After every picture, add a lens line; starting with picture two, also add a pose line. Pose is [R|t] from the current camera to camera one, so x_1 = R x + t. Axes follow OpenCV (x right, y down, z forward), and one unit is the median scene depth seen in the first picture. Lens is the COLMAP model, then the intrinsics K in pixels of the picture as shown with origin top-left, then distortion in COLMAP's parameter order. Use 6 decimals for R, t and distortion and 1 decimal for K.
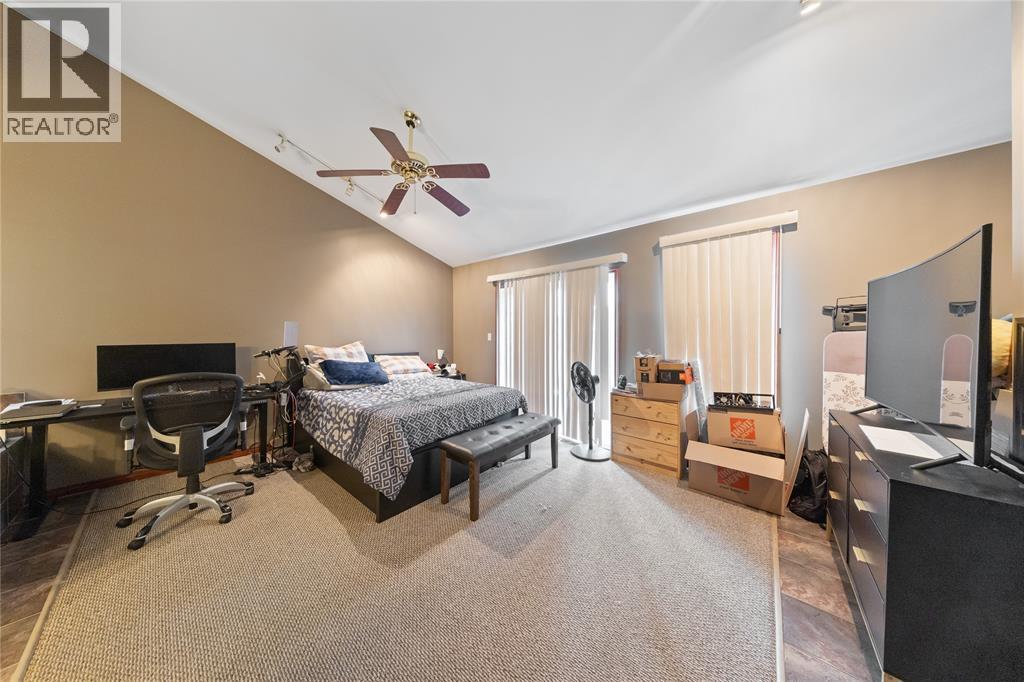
lens RADIAL K [[293.5, 0, 504.2], [0, 293.5, 335.5], [0, 0, 1]] dist [0.000628, 0.000009]
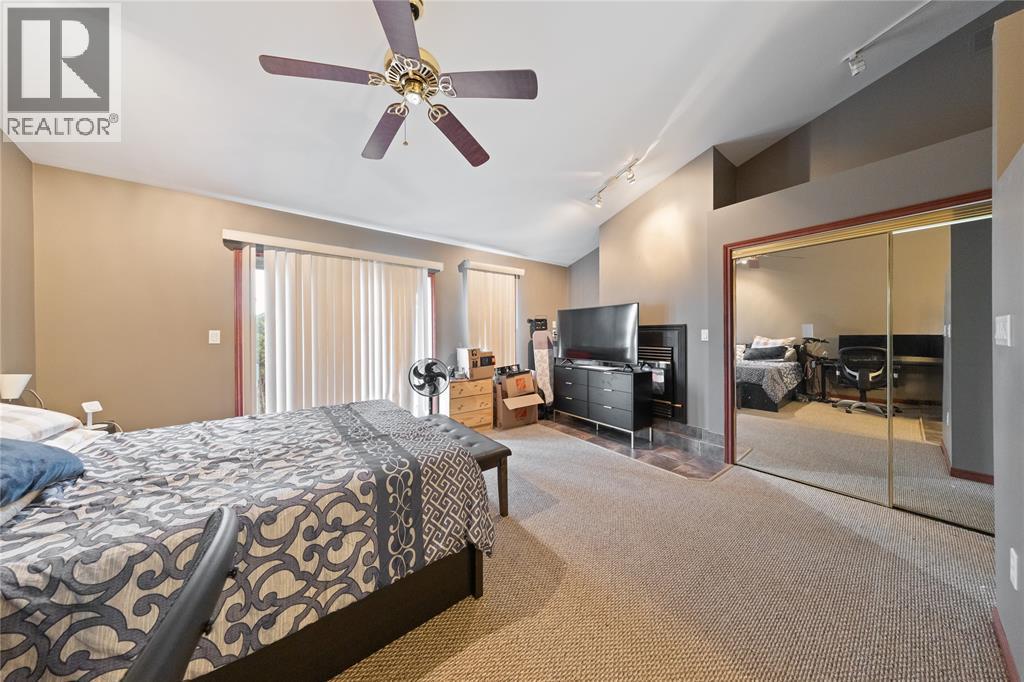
lens RADIAL K [[293.5, 0, 504.2], [0, 293.5, 335.5], [0, 0, 1]] dist [0.000628, 0.000009]
pose [[0.216225, -0.004519, 0.976333, -0.767928], [0.009533, 0.999951, 0.002517, 0.010657], [-0.976297, 0.008763, 0.216258, 0.556264]]
